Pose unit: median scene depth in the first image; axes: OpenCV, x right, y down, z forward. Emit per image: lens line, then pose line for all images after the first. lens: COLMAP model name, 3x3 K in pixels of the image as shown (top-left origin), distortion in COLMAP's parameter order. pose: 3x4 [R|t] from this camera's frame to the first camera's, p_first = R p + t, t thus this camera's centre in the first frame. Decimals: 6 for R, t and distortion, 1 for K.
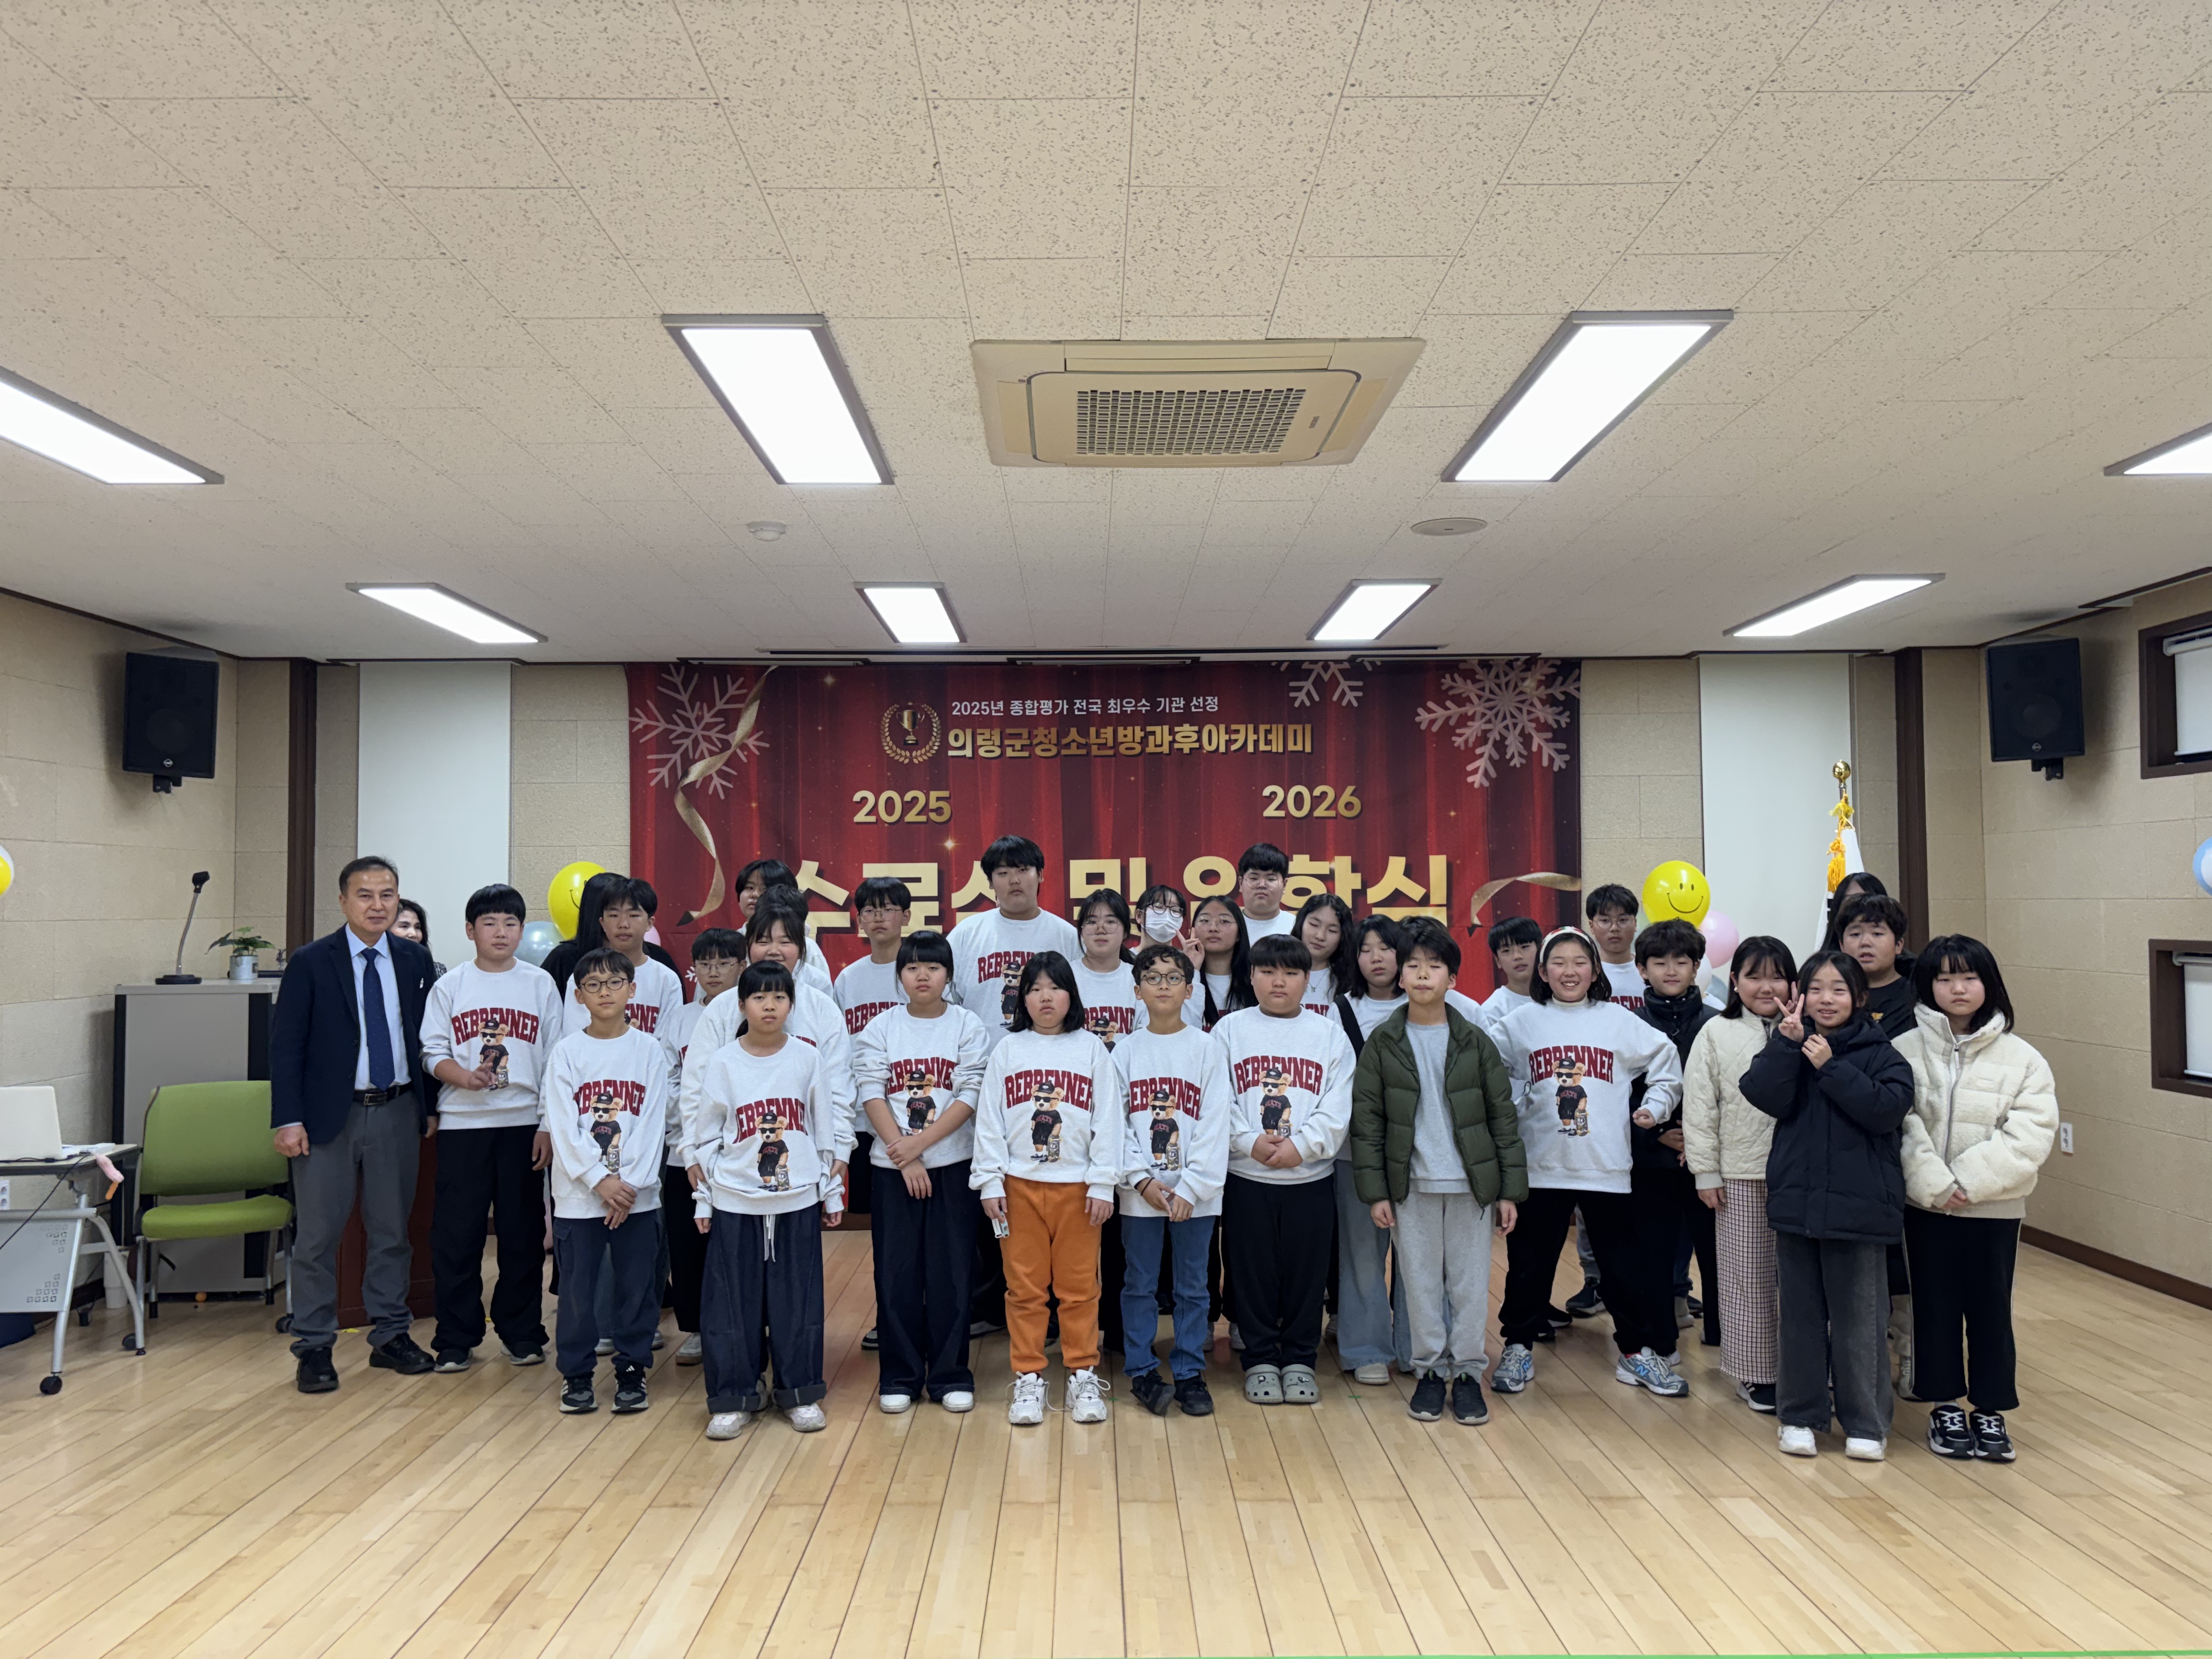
lens RADIAL K [[1666.2, 0, 1097.1], [0, 1666.2, 861.4], [0, 0, 1]] dist [0.079181, -0.100502]
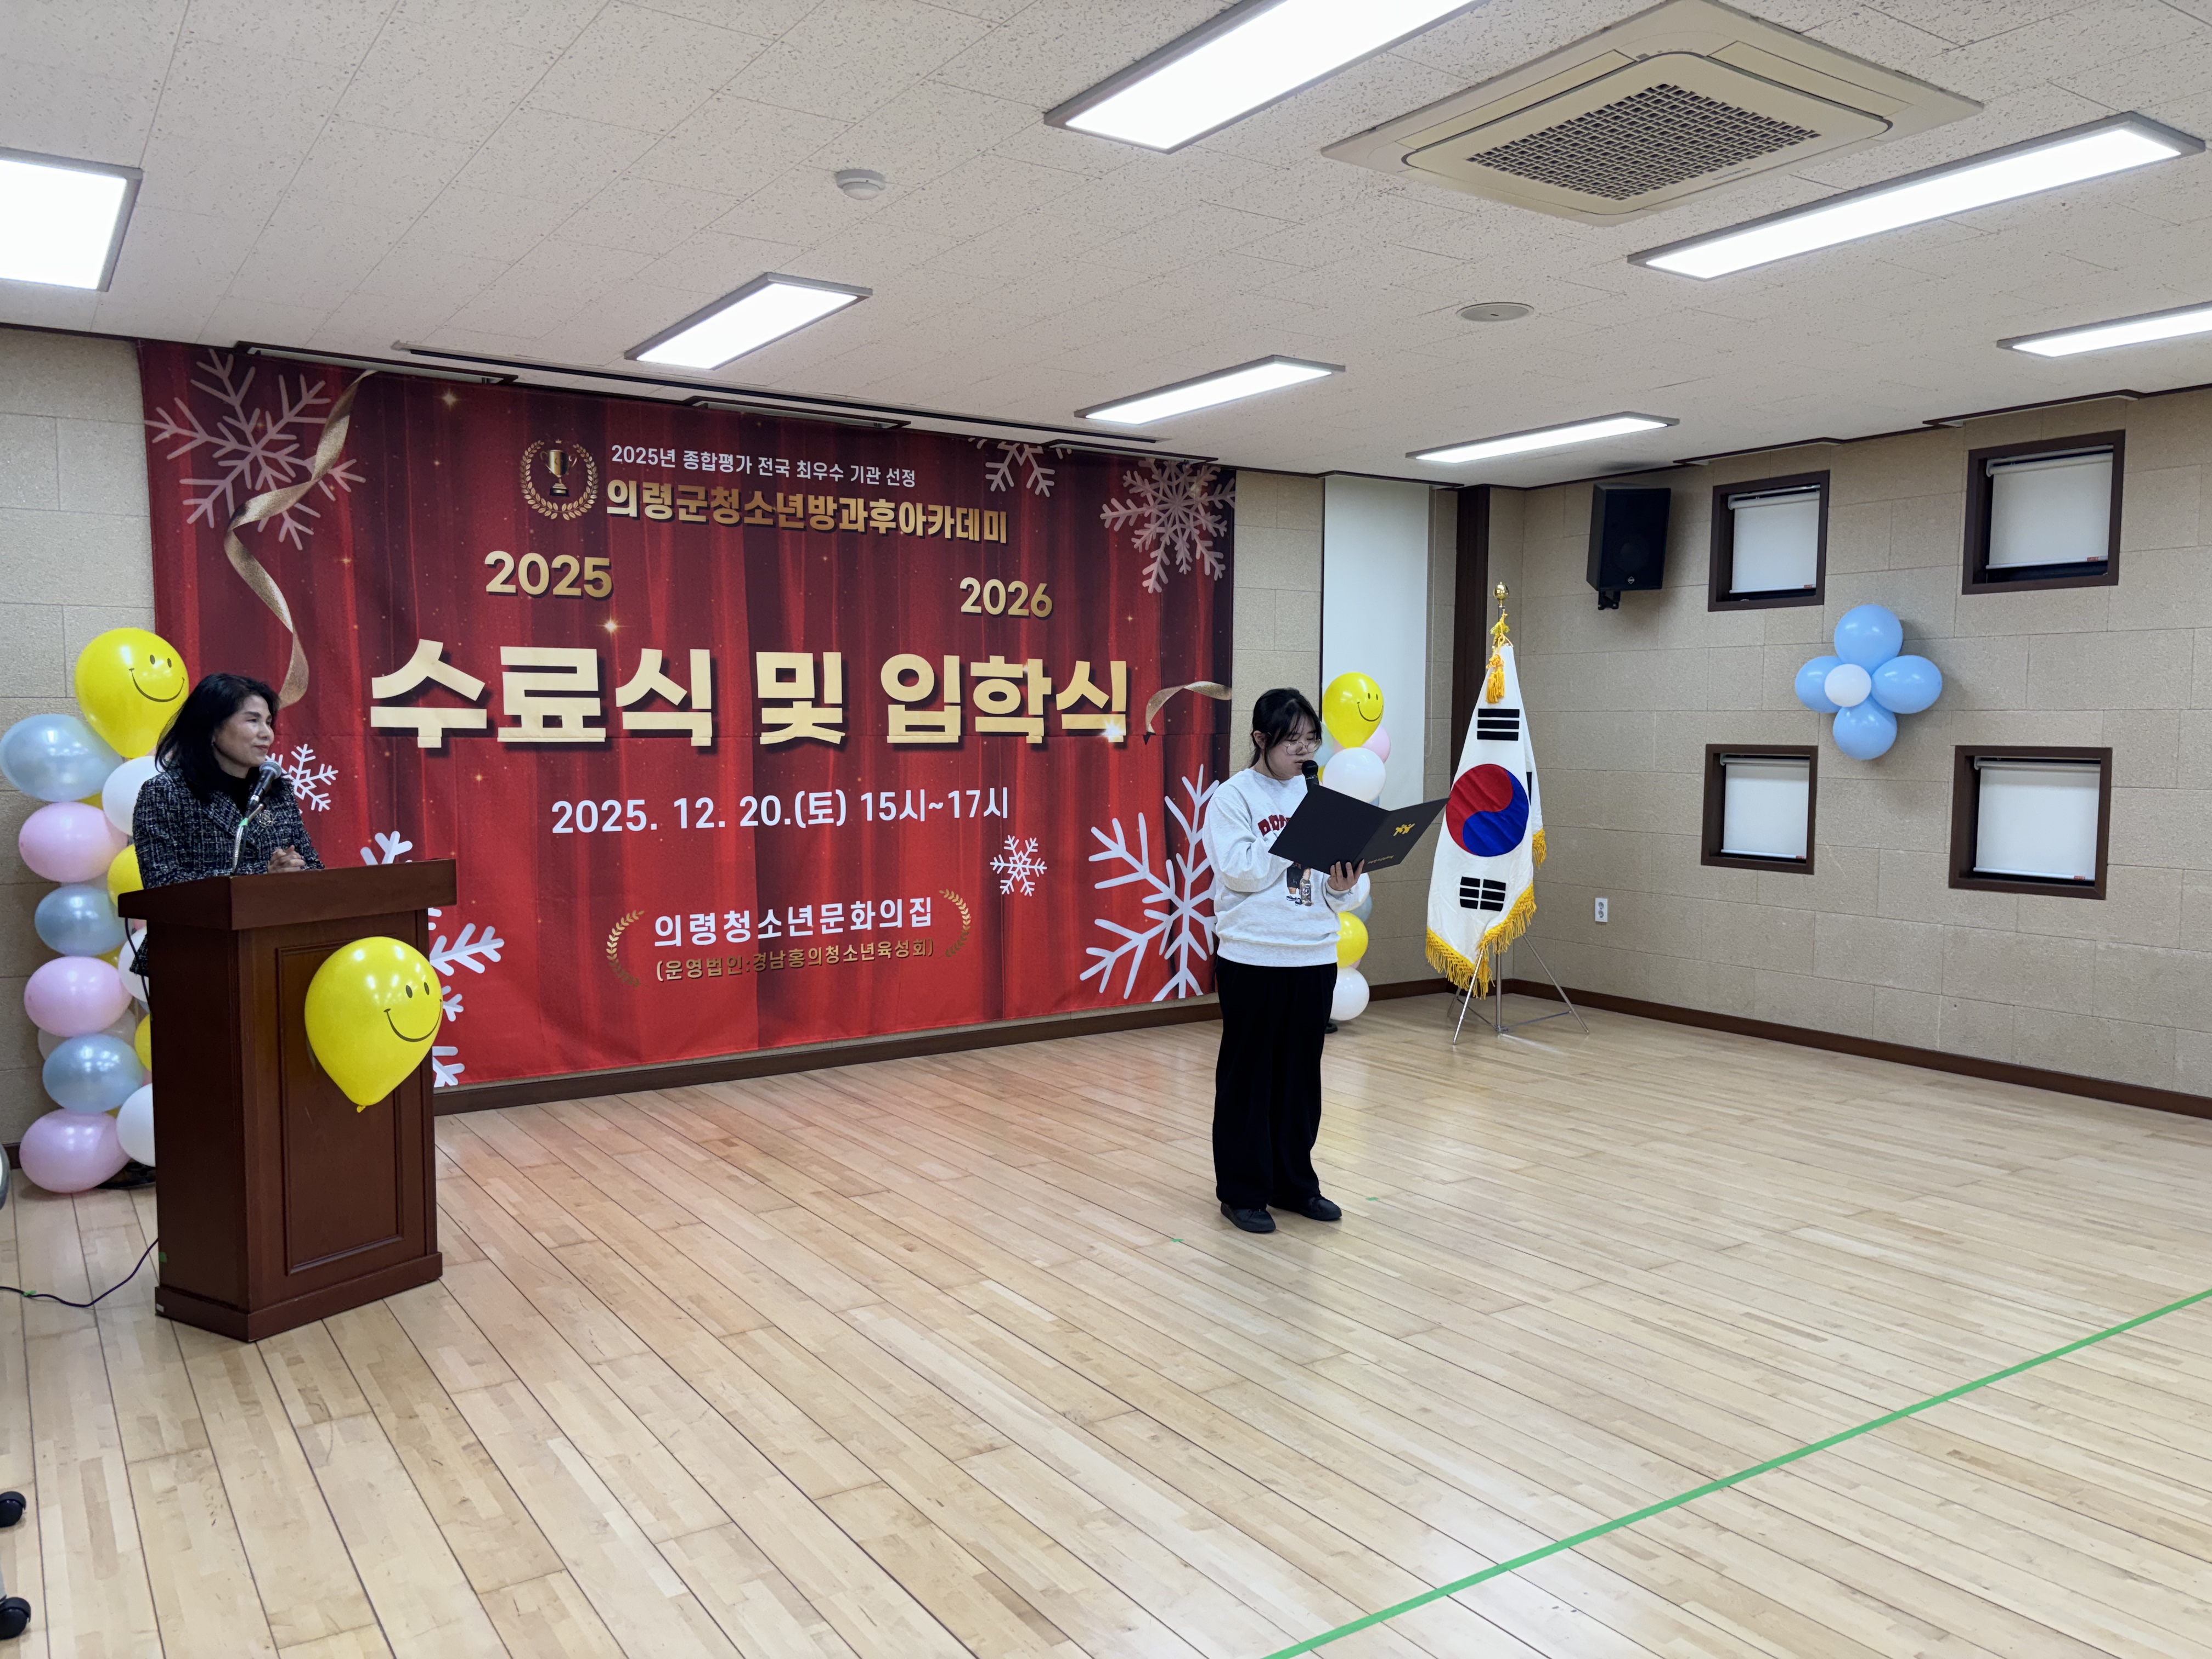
lens RADIAL K [[1666.2, 0, 1119.3], [0, 1666.2, 858.9], [0, 0, 1]] dist [0.079181, -0.100502]
pose [[0.832220, -0.034994, 0.553341, -0.337904], [-0.023318, 0.994914, 0.097990, 0.016104], [-0.553956, -0.094451, 0.827171, 0.186362]]
